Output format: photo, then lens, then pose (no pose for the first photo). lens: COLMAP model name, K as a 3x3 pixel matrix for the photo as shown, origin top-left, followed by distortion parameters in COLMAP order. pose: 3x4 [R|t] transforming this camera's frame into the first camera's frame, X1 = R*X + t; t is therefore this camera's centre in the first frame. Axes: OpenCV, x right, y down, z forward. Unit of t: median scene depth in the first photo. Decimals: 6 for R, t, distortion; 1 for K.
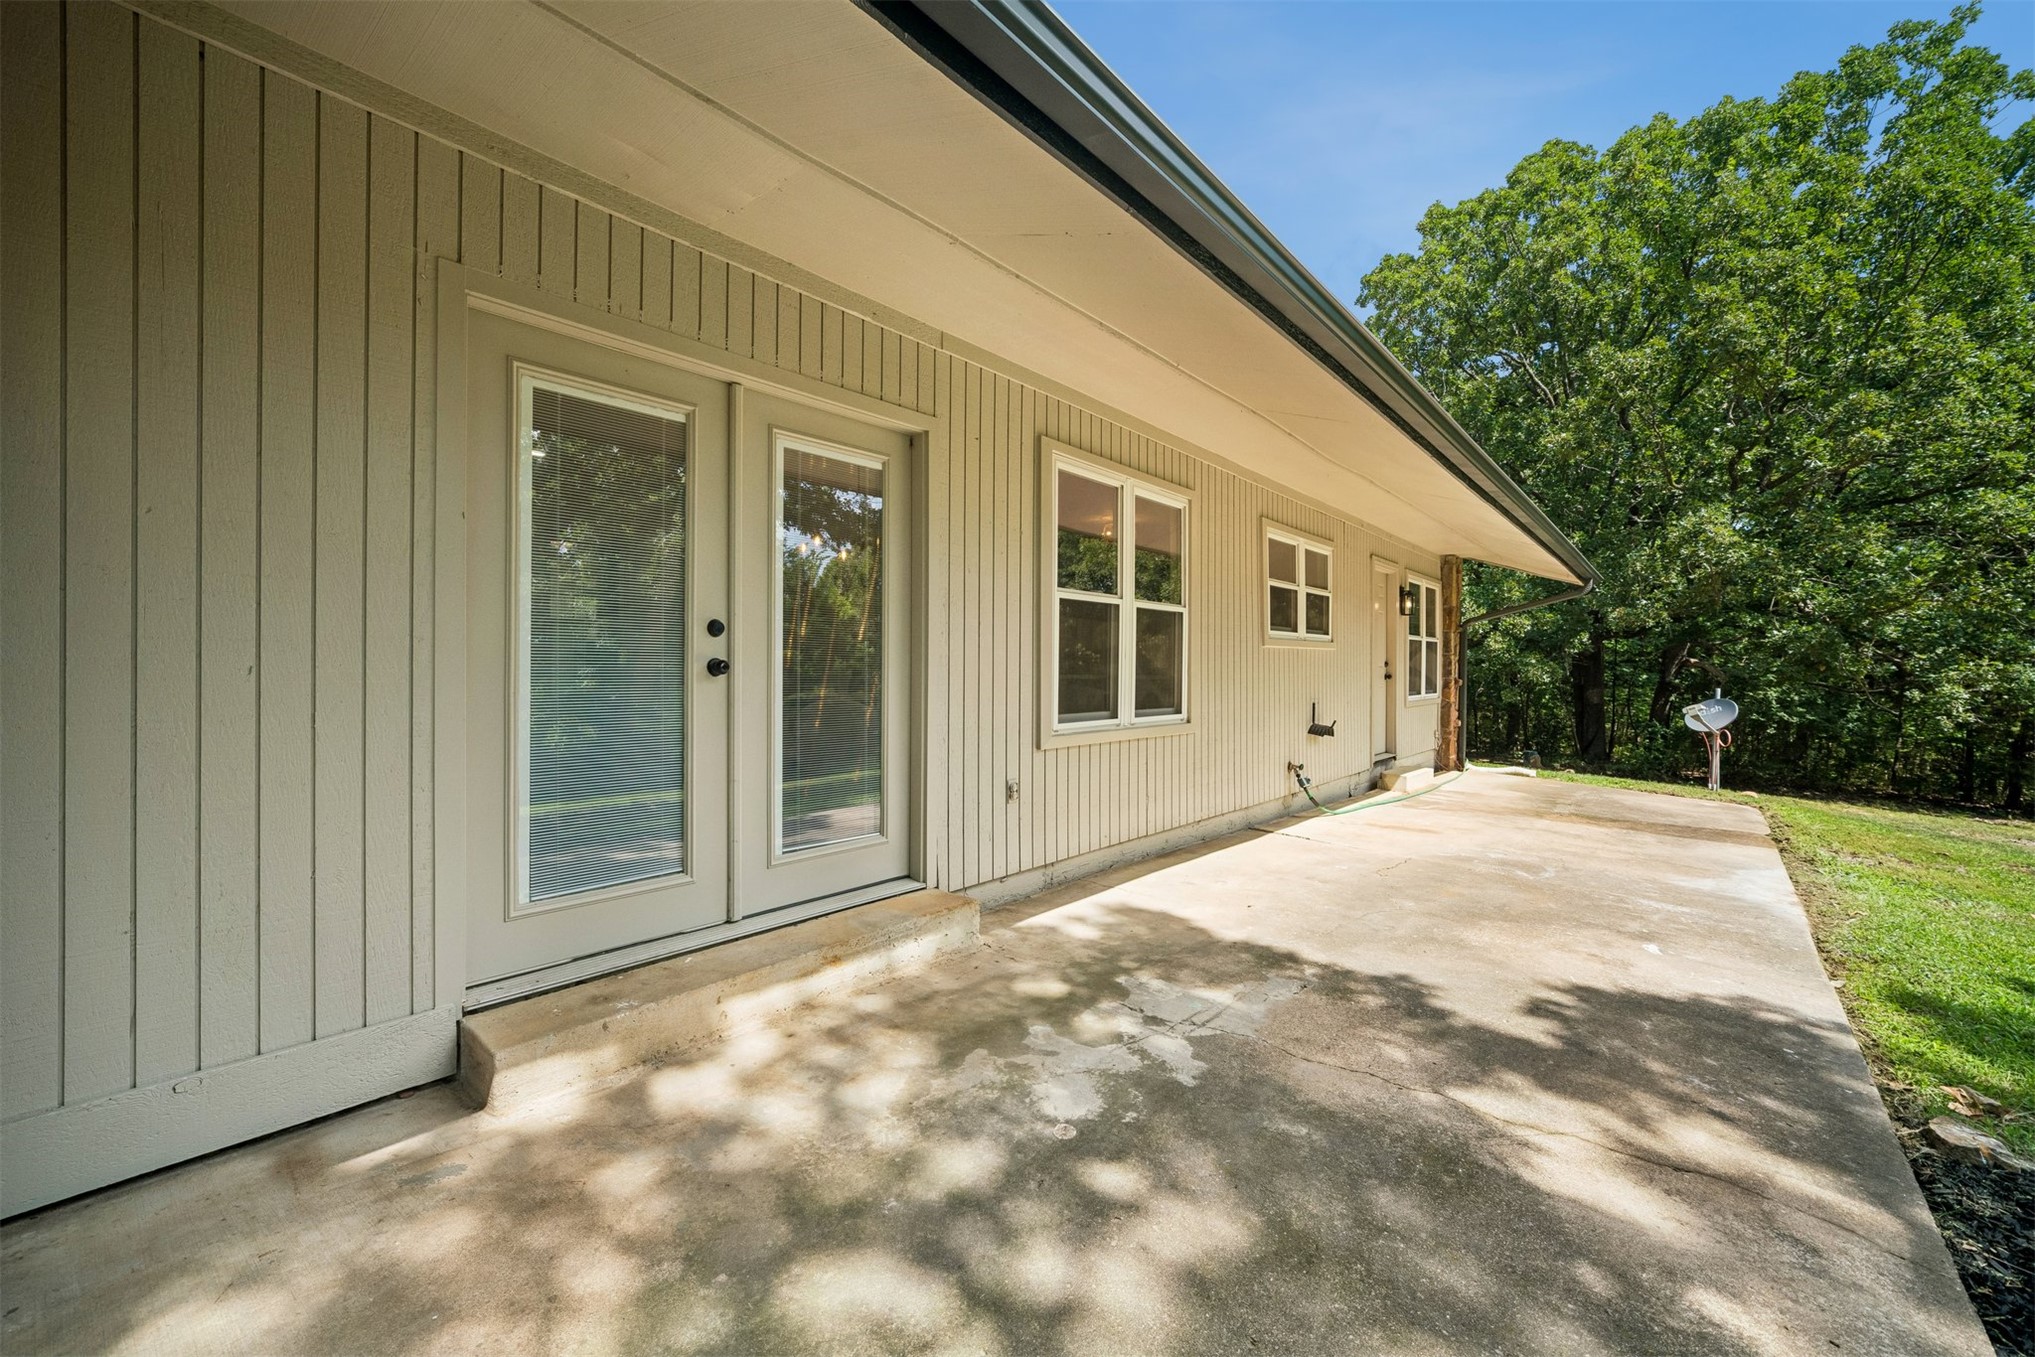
lens RADIAL K [[694.0, 0, 987.4], [0, 694.0, 669.2], [0, 0, 1]] dist [-0.022785, 0.004190]
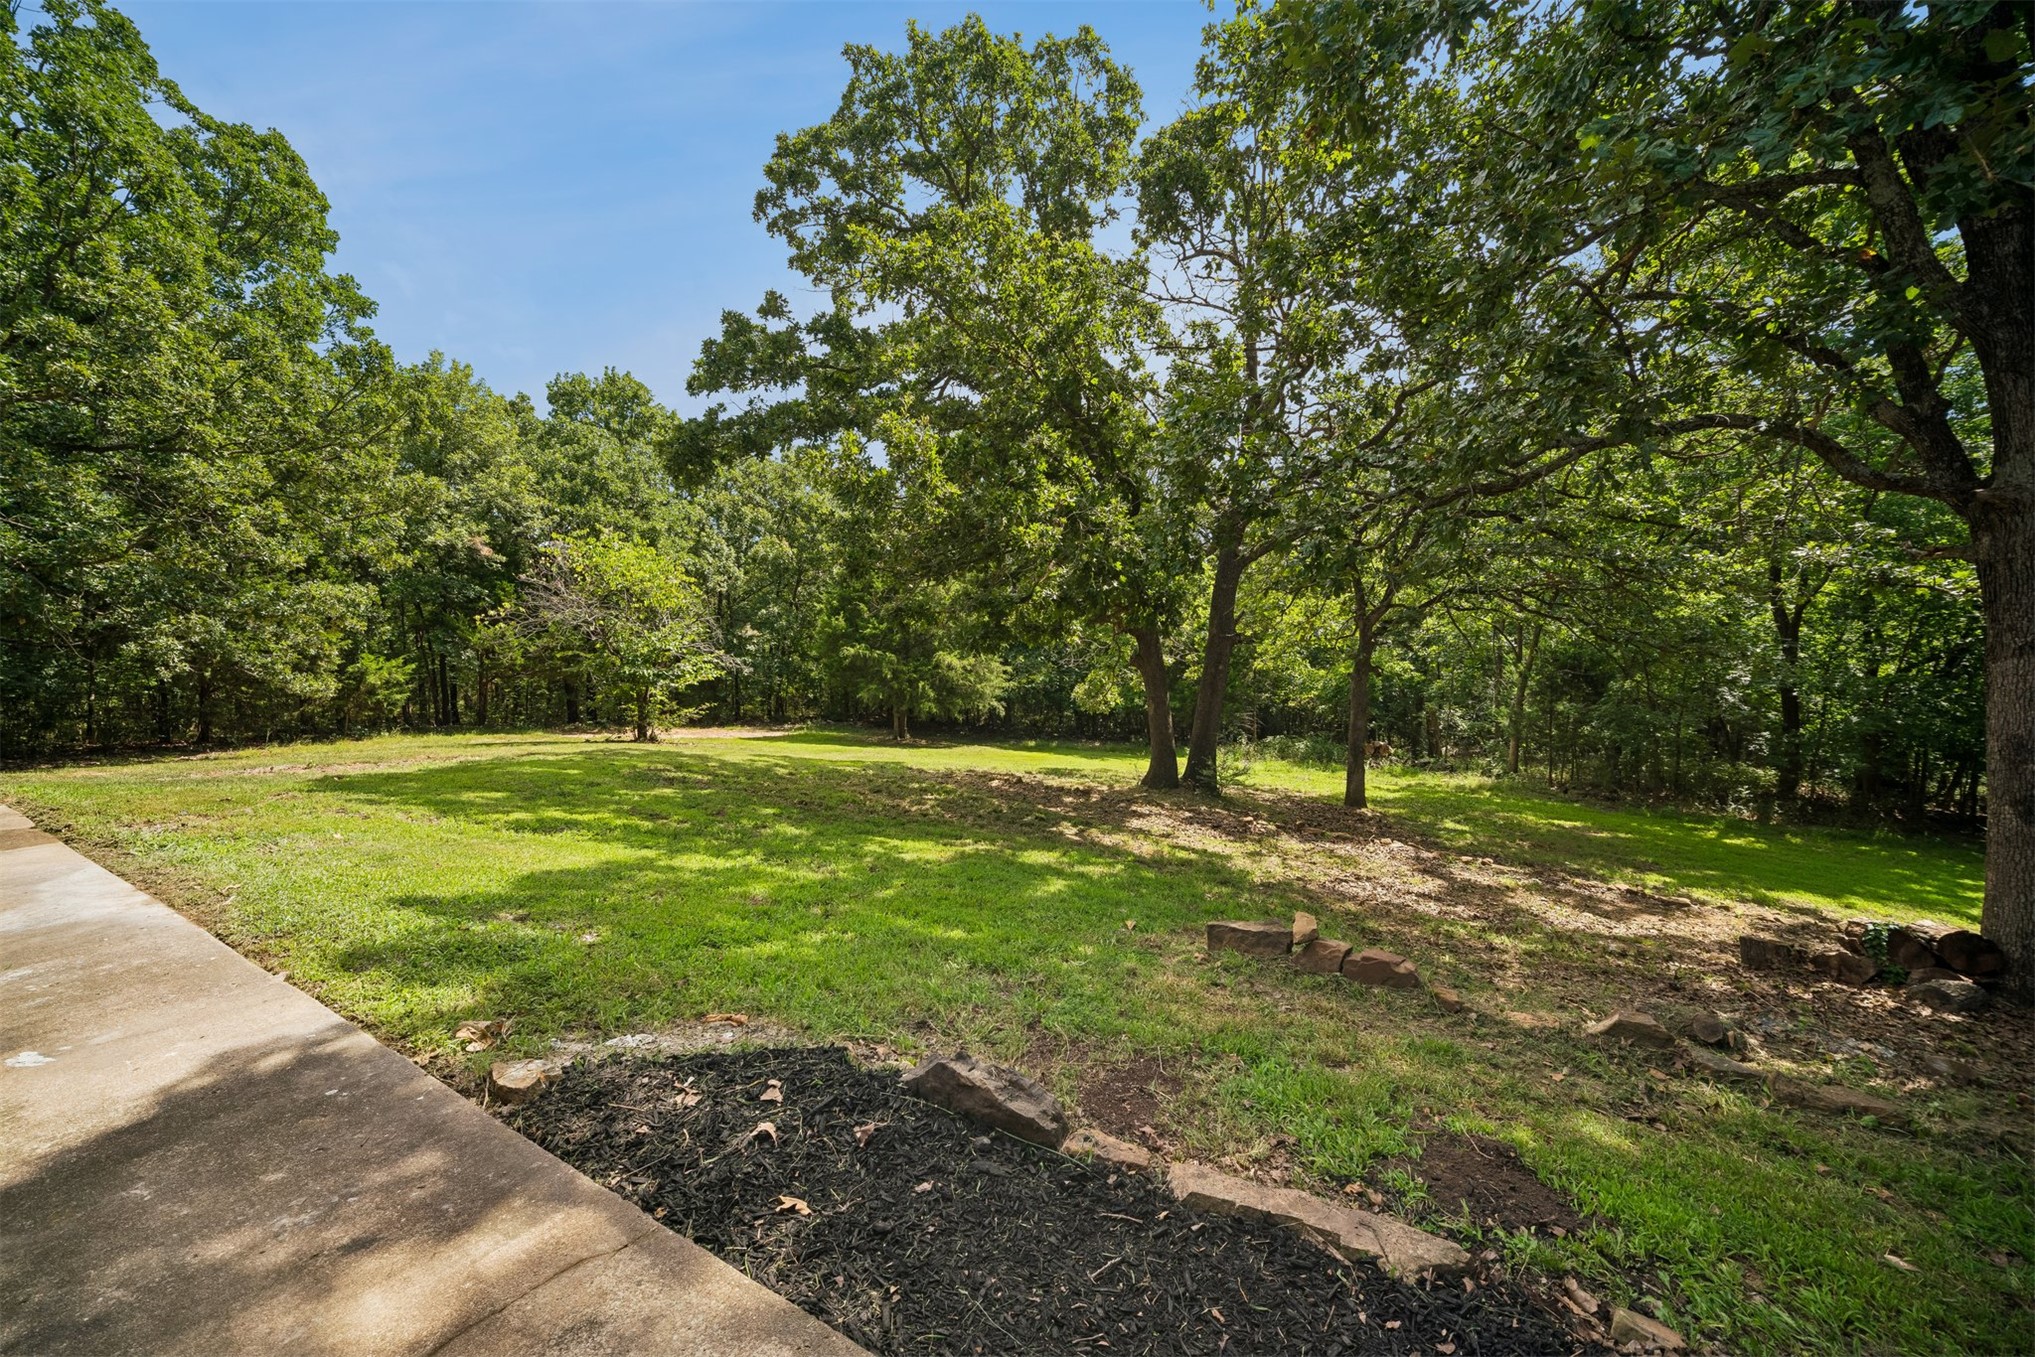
lens RADIAL K [[715.4, 0, 998.5], [0, 715.4, 675.9], [0, 0, 1]] dist [-0.024134, 0.003970]
pose [[-0.273827, -0.076112, 0.958762, 0.083774], [0.001788, 0.996822, 0.079644, -0.004282], [-0.961777, 0.023523, -0.272821, 0.198547]]
